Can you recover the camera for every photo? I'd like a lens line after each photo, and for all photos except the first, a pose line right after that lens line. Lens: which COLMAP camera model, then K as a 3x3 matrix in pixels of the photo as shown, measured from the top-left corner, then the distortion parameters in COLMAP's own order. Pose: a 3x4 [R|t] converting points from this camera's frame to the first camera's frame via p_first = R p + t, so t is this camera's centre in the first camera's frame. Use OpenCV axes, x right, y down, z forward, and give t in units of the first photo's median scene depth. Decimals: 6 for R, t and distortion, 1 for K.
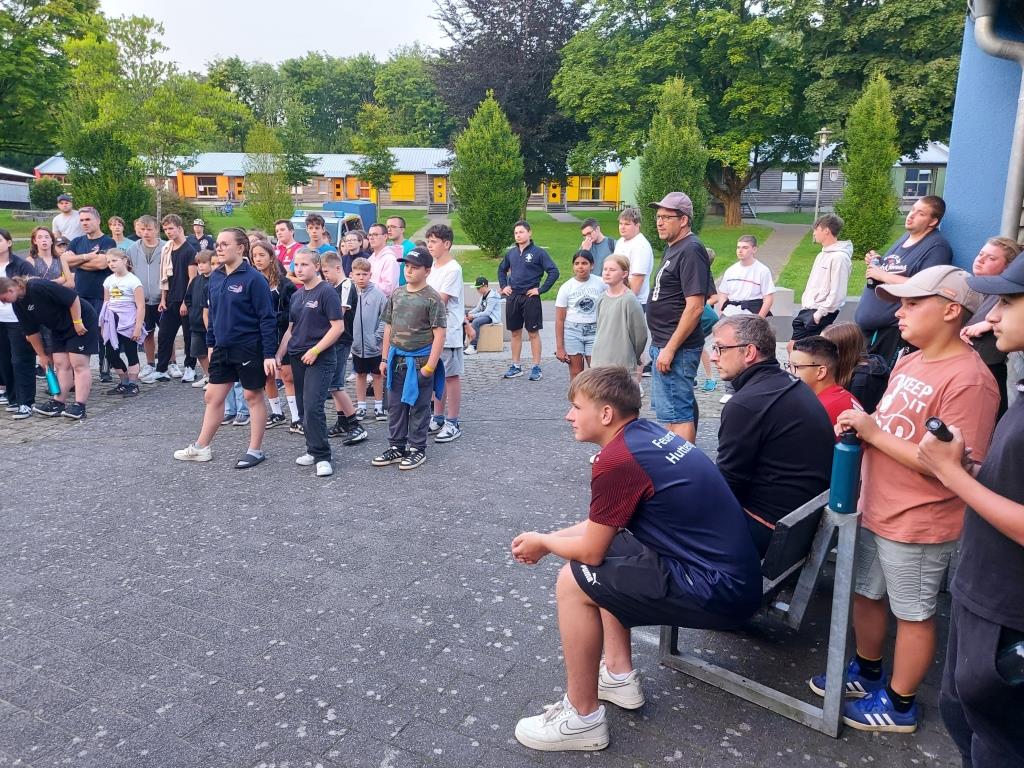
lens RADIAL K [[749.2, 0, 511.5], [0, 749.2, 400.0], [0, 0, 1]] dist [0.065928, -0.043947]
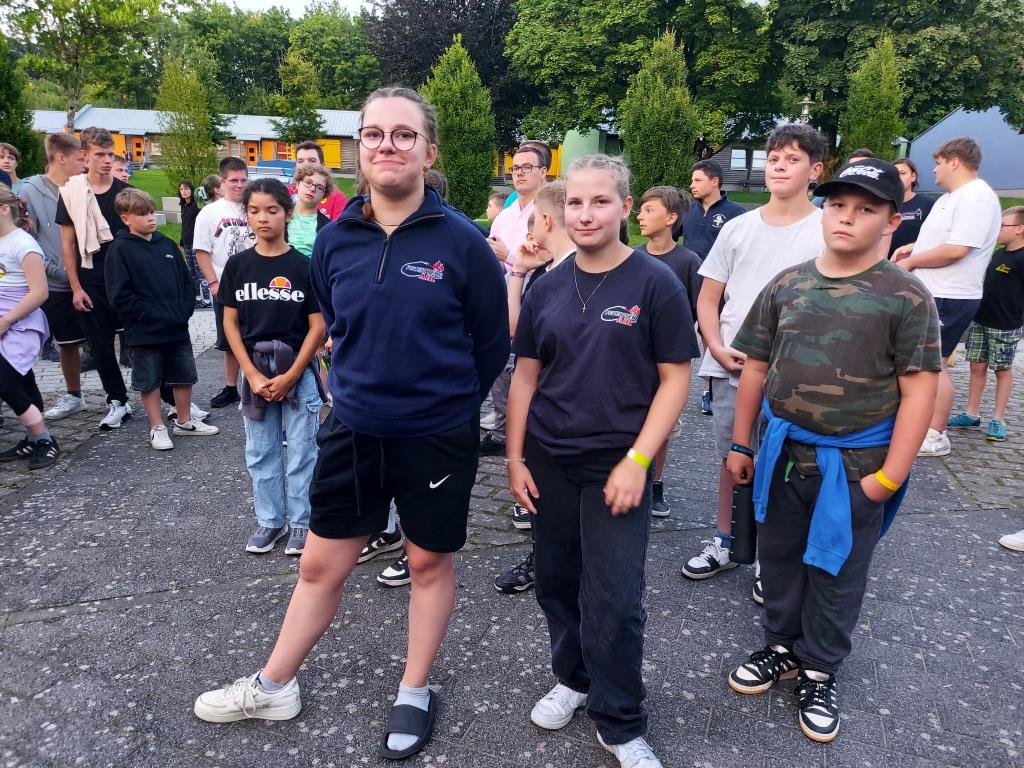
lens RADIAL K [[749.2, 0, 511.5], [0, 749.2, 400.0], [0, 0, 1]] dist [0.065928, -0.043947]
pose [[0.993596, -0.004602, 0.112898, -0.050179], [0.001317, 0.999574, 0.029151, -0.013677], [-0.112984, -0.028815, 0.993179, 0.092118]]
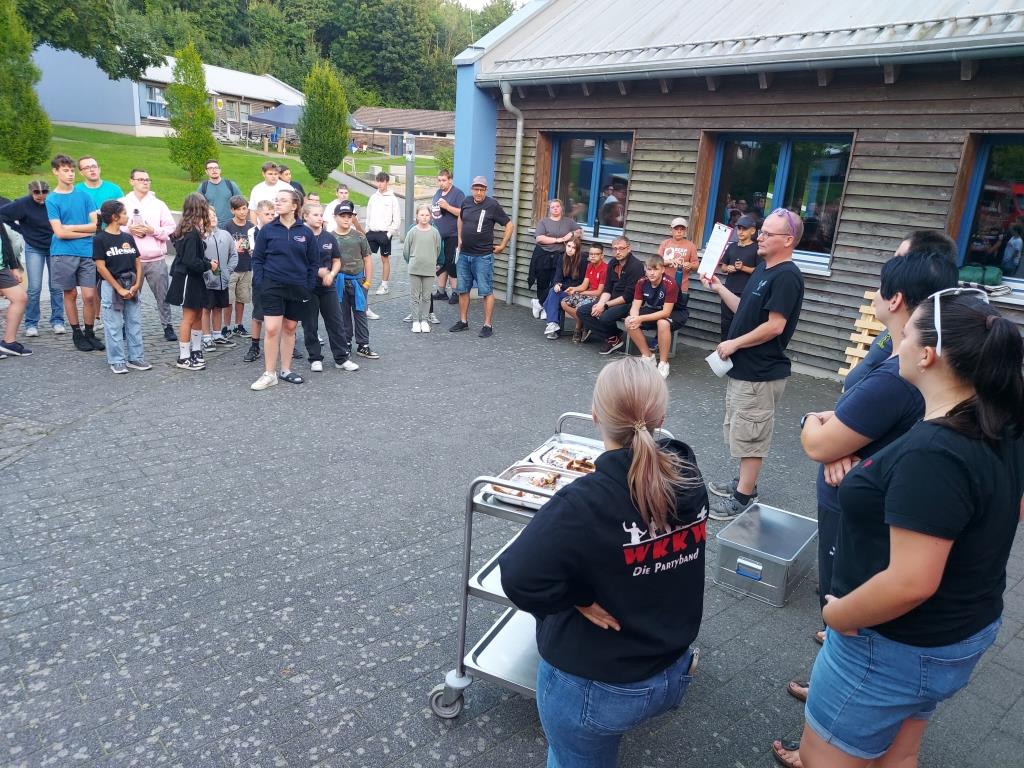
lens RADIAL K [[749.2, 0, 511.5], [0, 749.2, 400.0], [0, 0, 1]] dist [0.065928, -0.043947]
pose [[0.378614, -0.243757, 0.892880, -0.203897], [0.137974, 0.968782, 0.205973, -0.013059], [-0.915213, 0.045210, 0.400426, 0.020075]]
